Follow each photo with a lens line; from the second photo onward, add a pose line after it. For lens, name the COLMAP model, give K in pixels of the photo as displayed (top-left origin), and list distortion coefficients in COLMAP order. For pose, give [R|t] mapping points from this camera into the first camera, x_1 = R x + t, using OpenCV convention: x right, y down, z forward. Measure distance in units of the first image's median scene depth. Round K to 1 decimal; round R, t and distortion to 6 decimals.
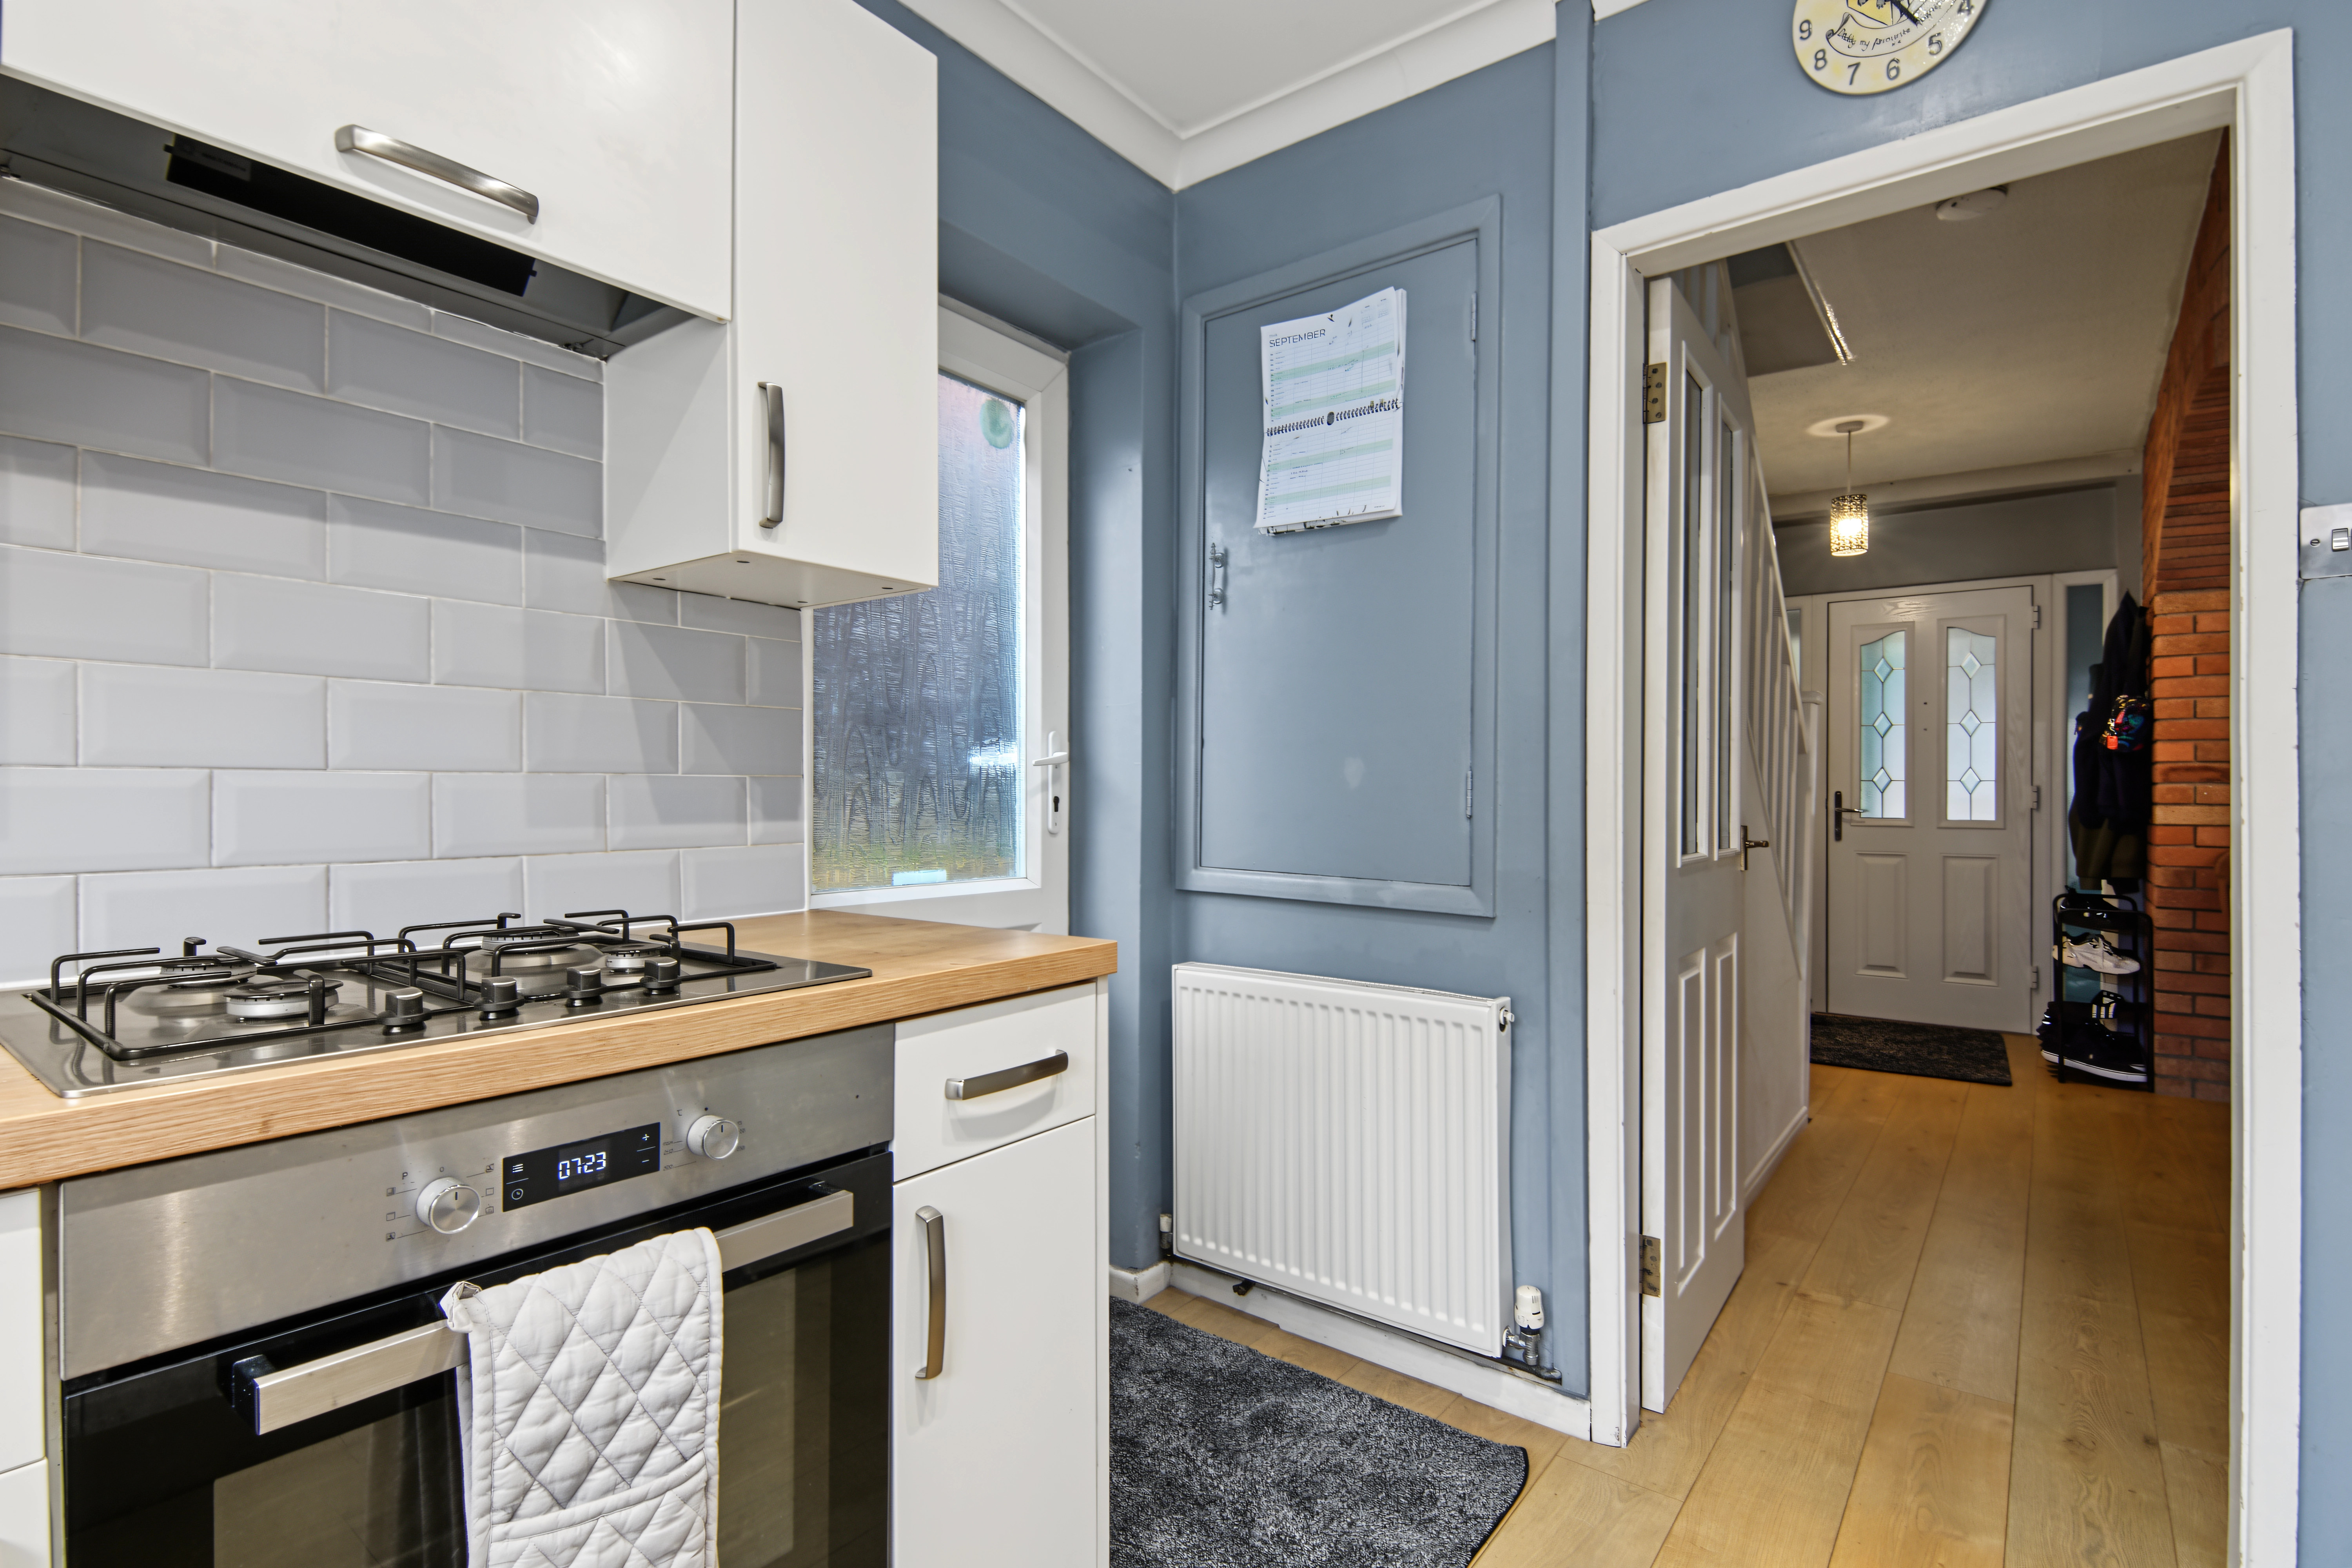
lens RADIAL K [[1134.7, 0, 1151.5], [0, 1134.7, 795.0], [0, 0, 1]] dist [-0.000996, -0.004365]
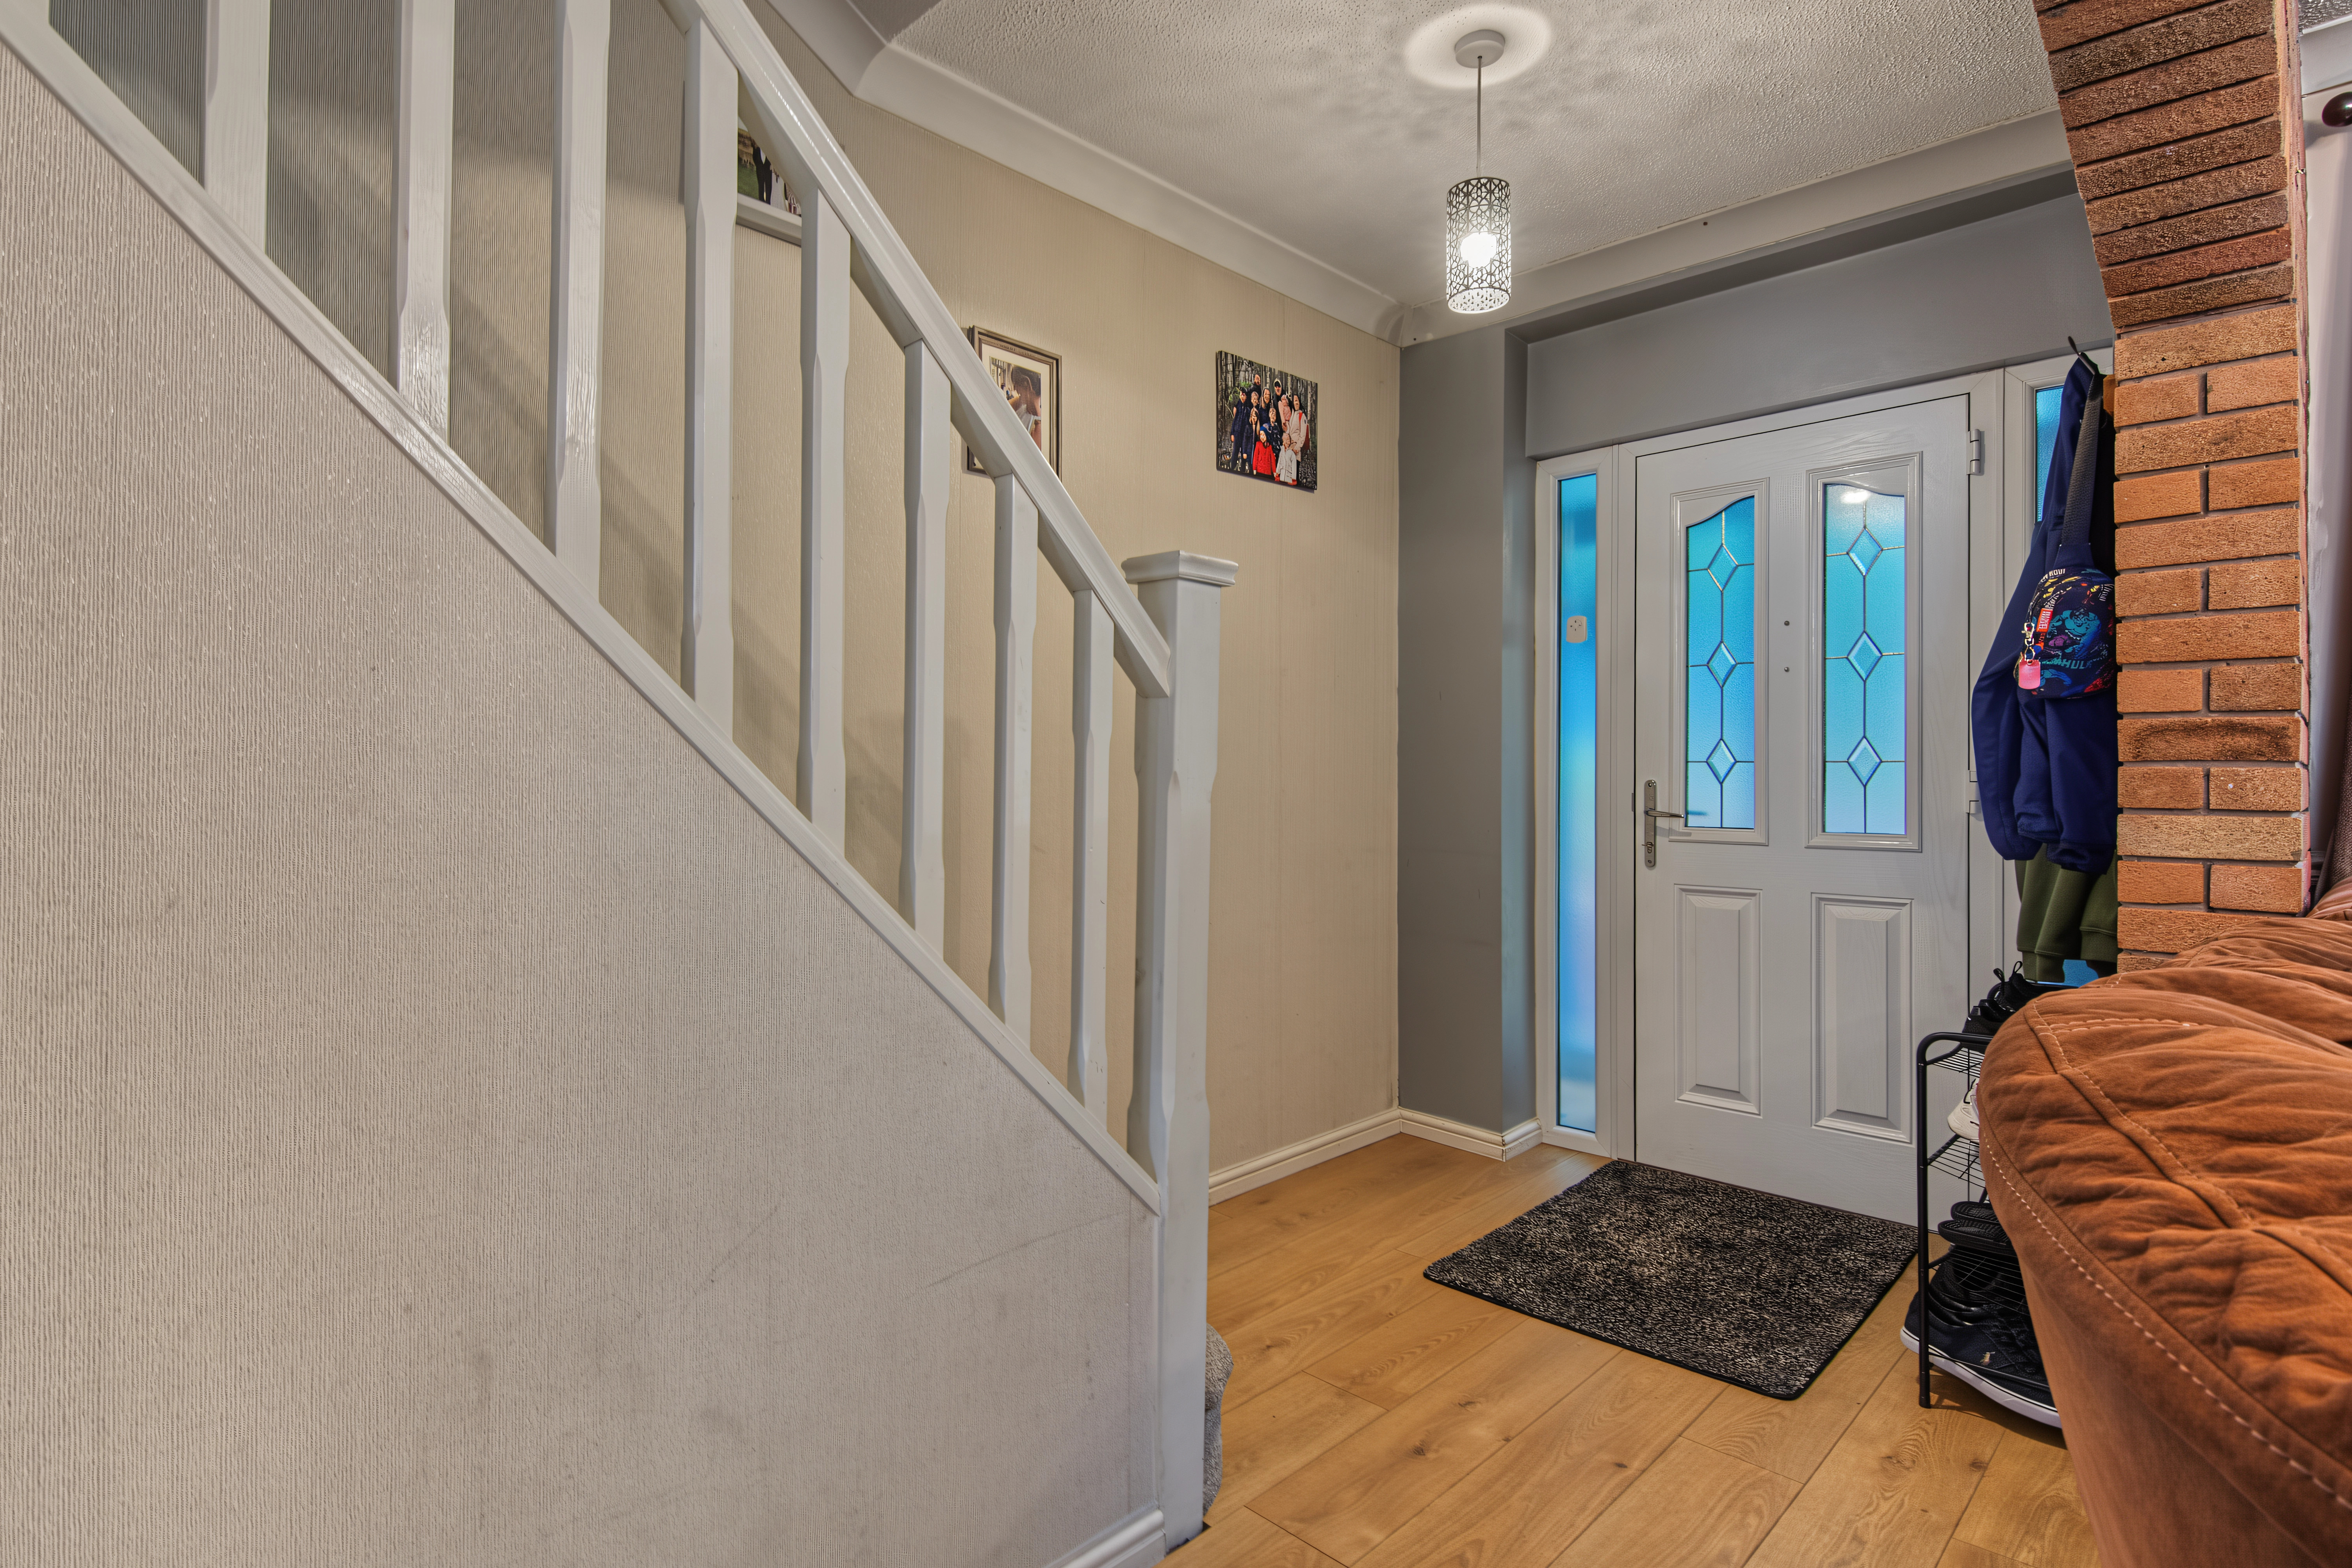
lens RADIAL K [[1134.7, 0, 1170.4], [0, 1134.7, 774.2], [0, 0, 1]] dist [-0.000996, -0.004365]
pose [[0.989966, -0.005852, -0.141183, 0.578760], [0.004720, 0.999954, -0.008355, -0.004115], [0.141225, 0.007605, 0.989948, 0.506507]]
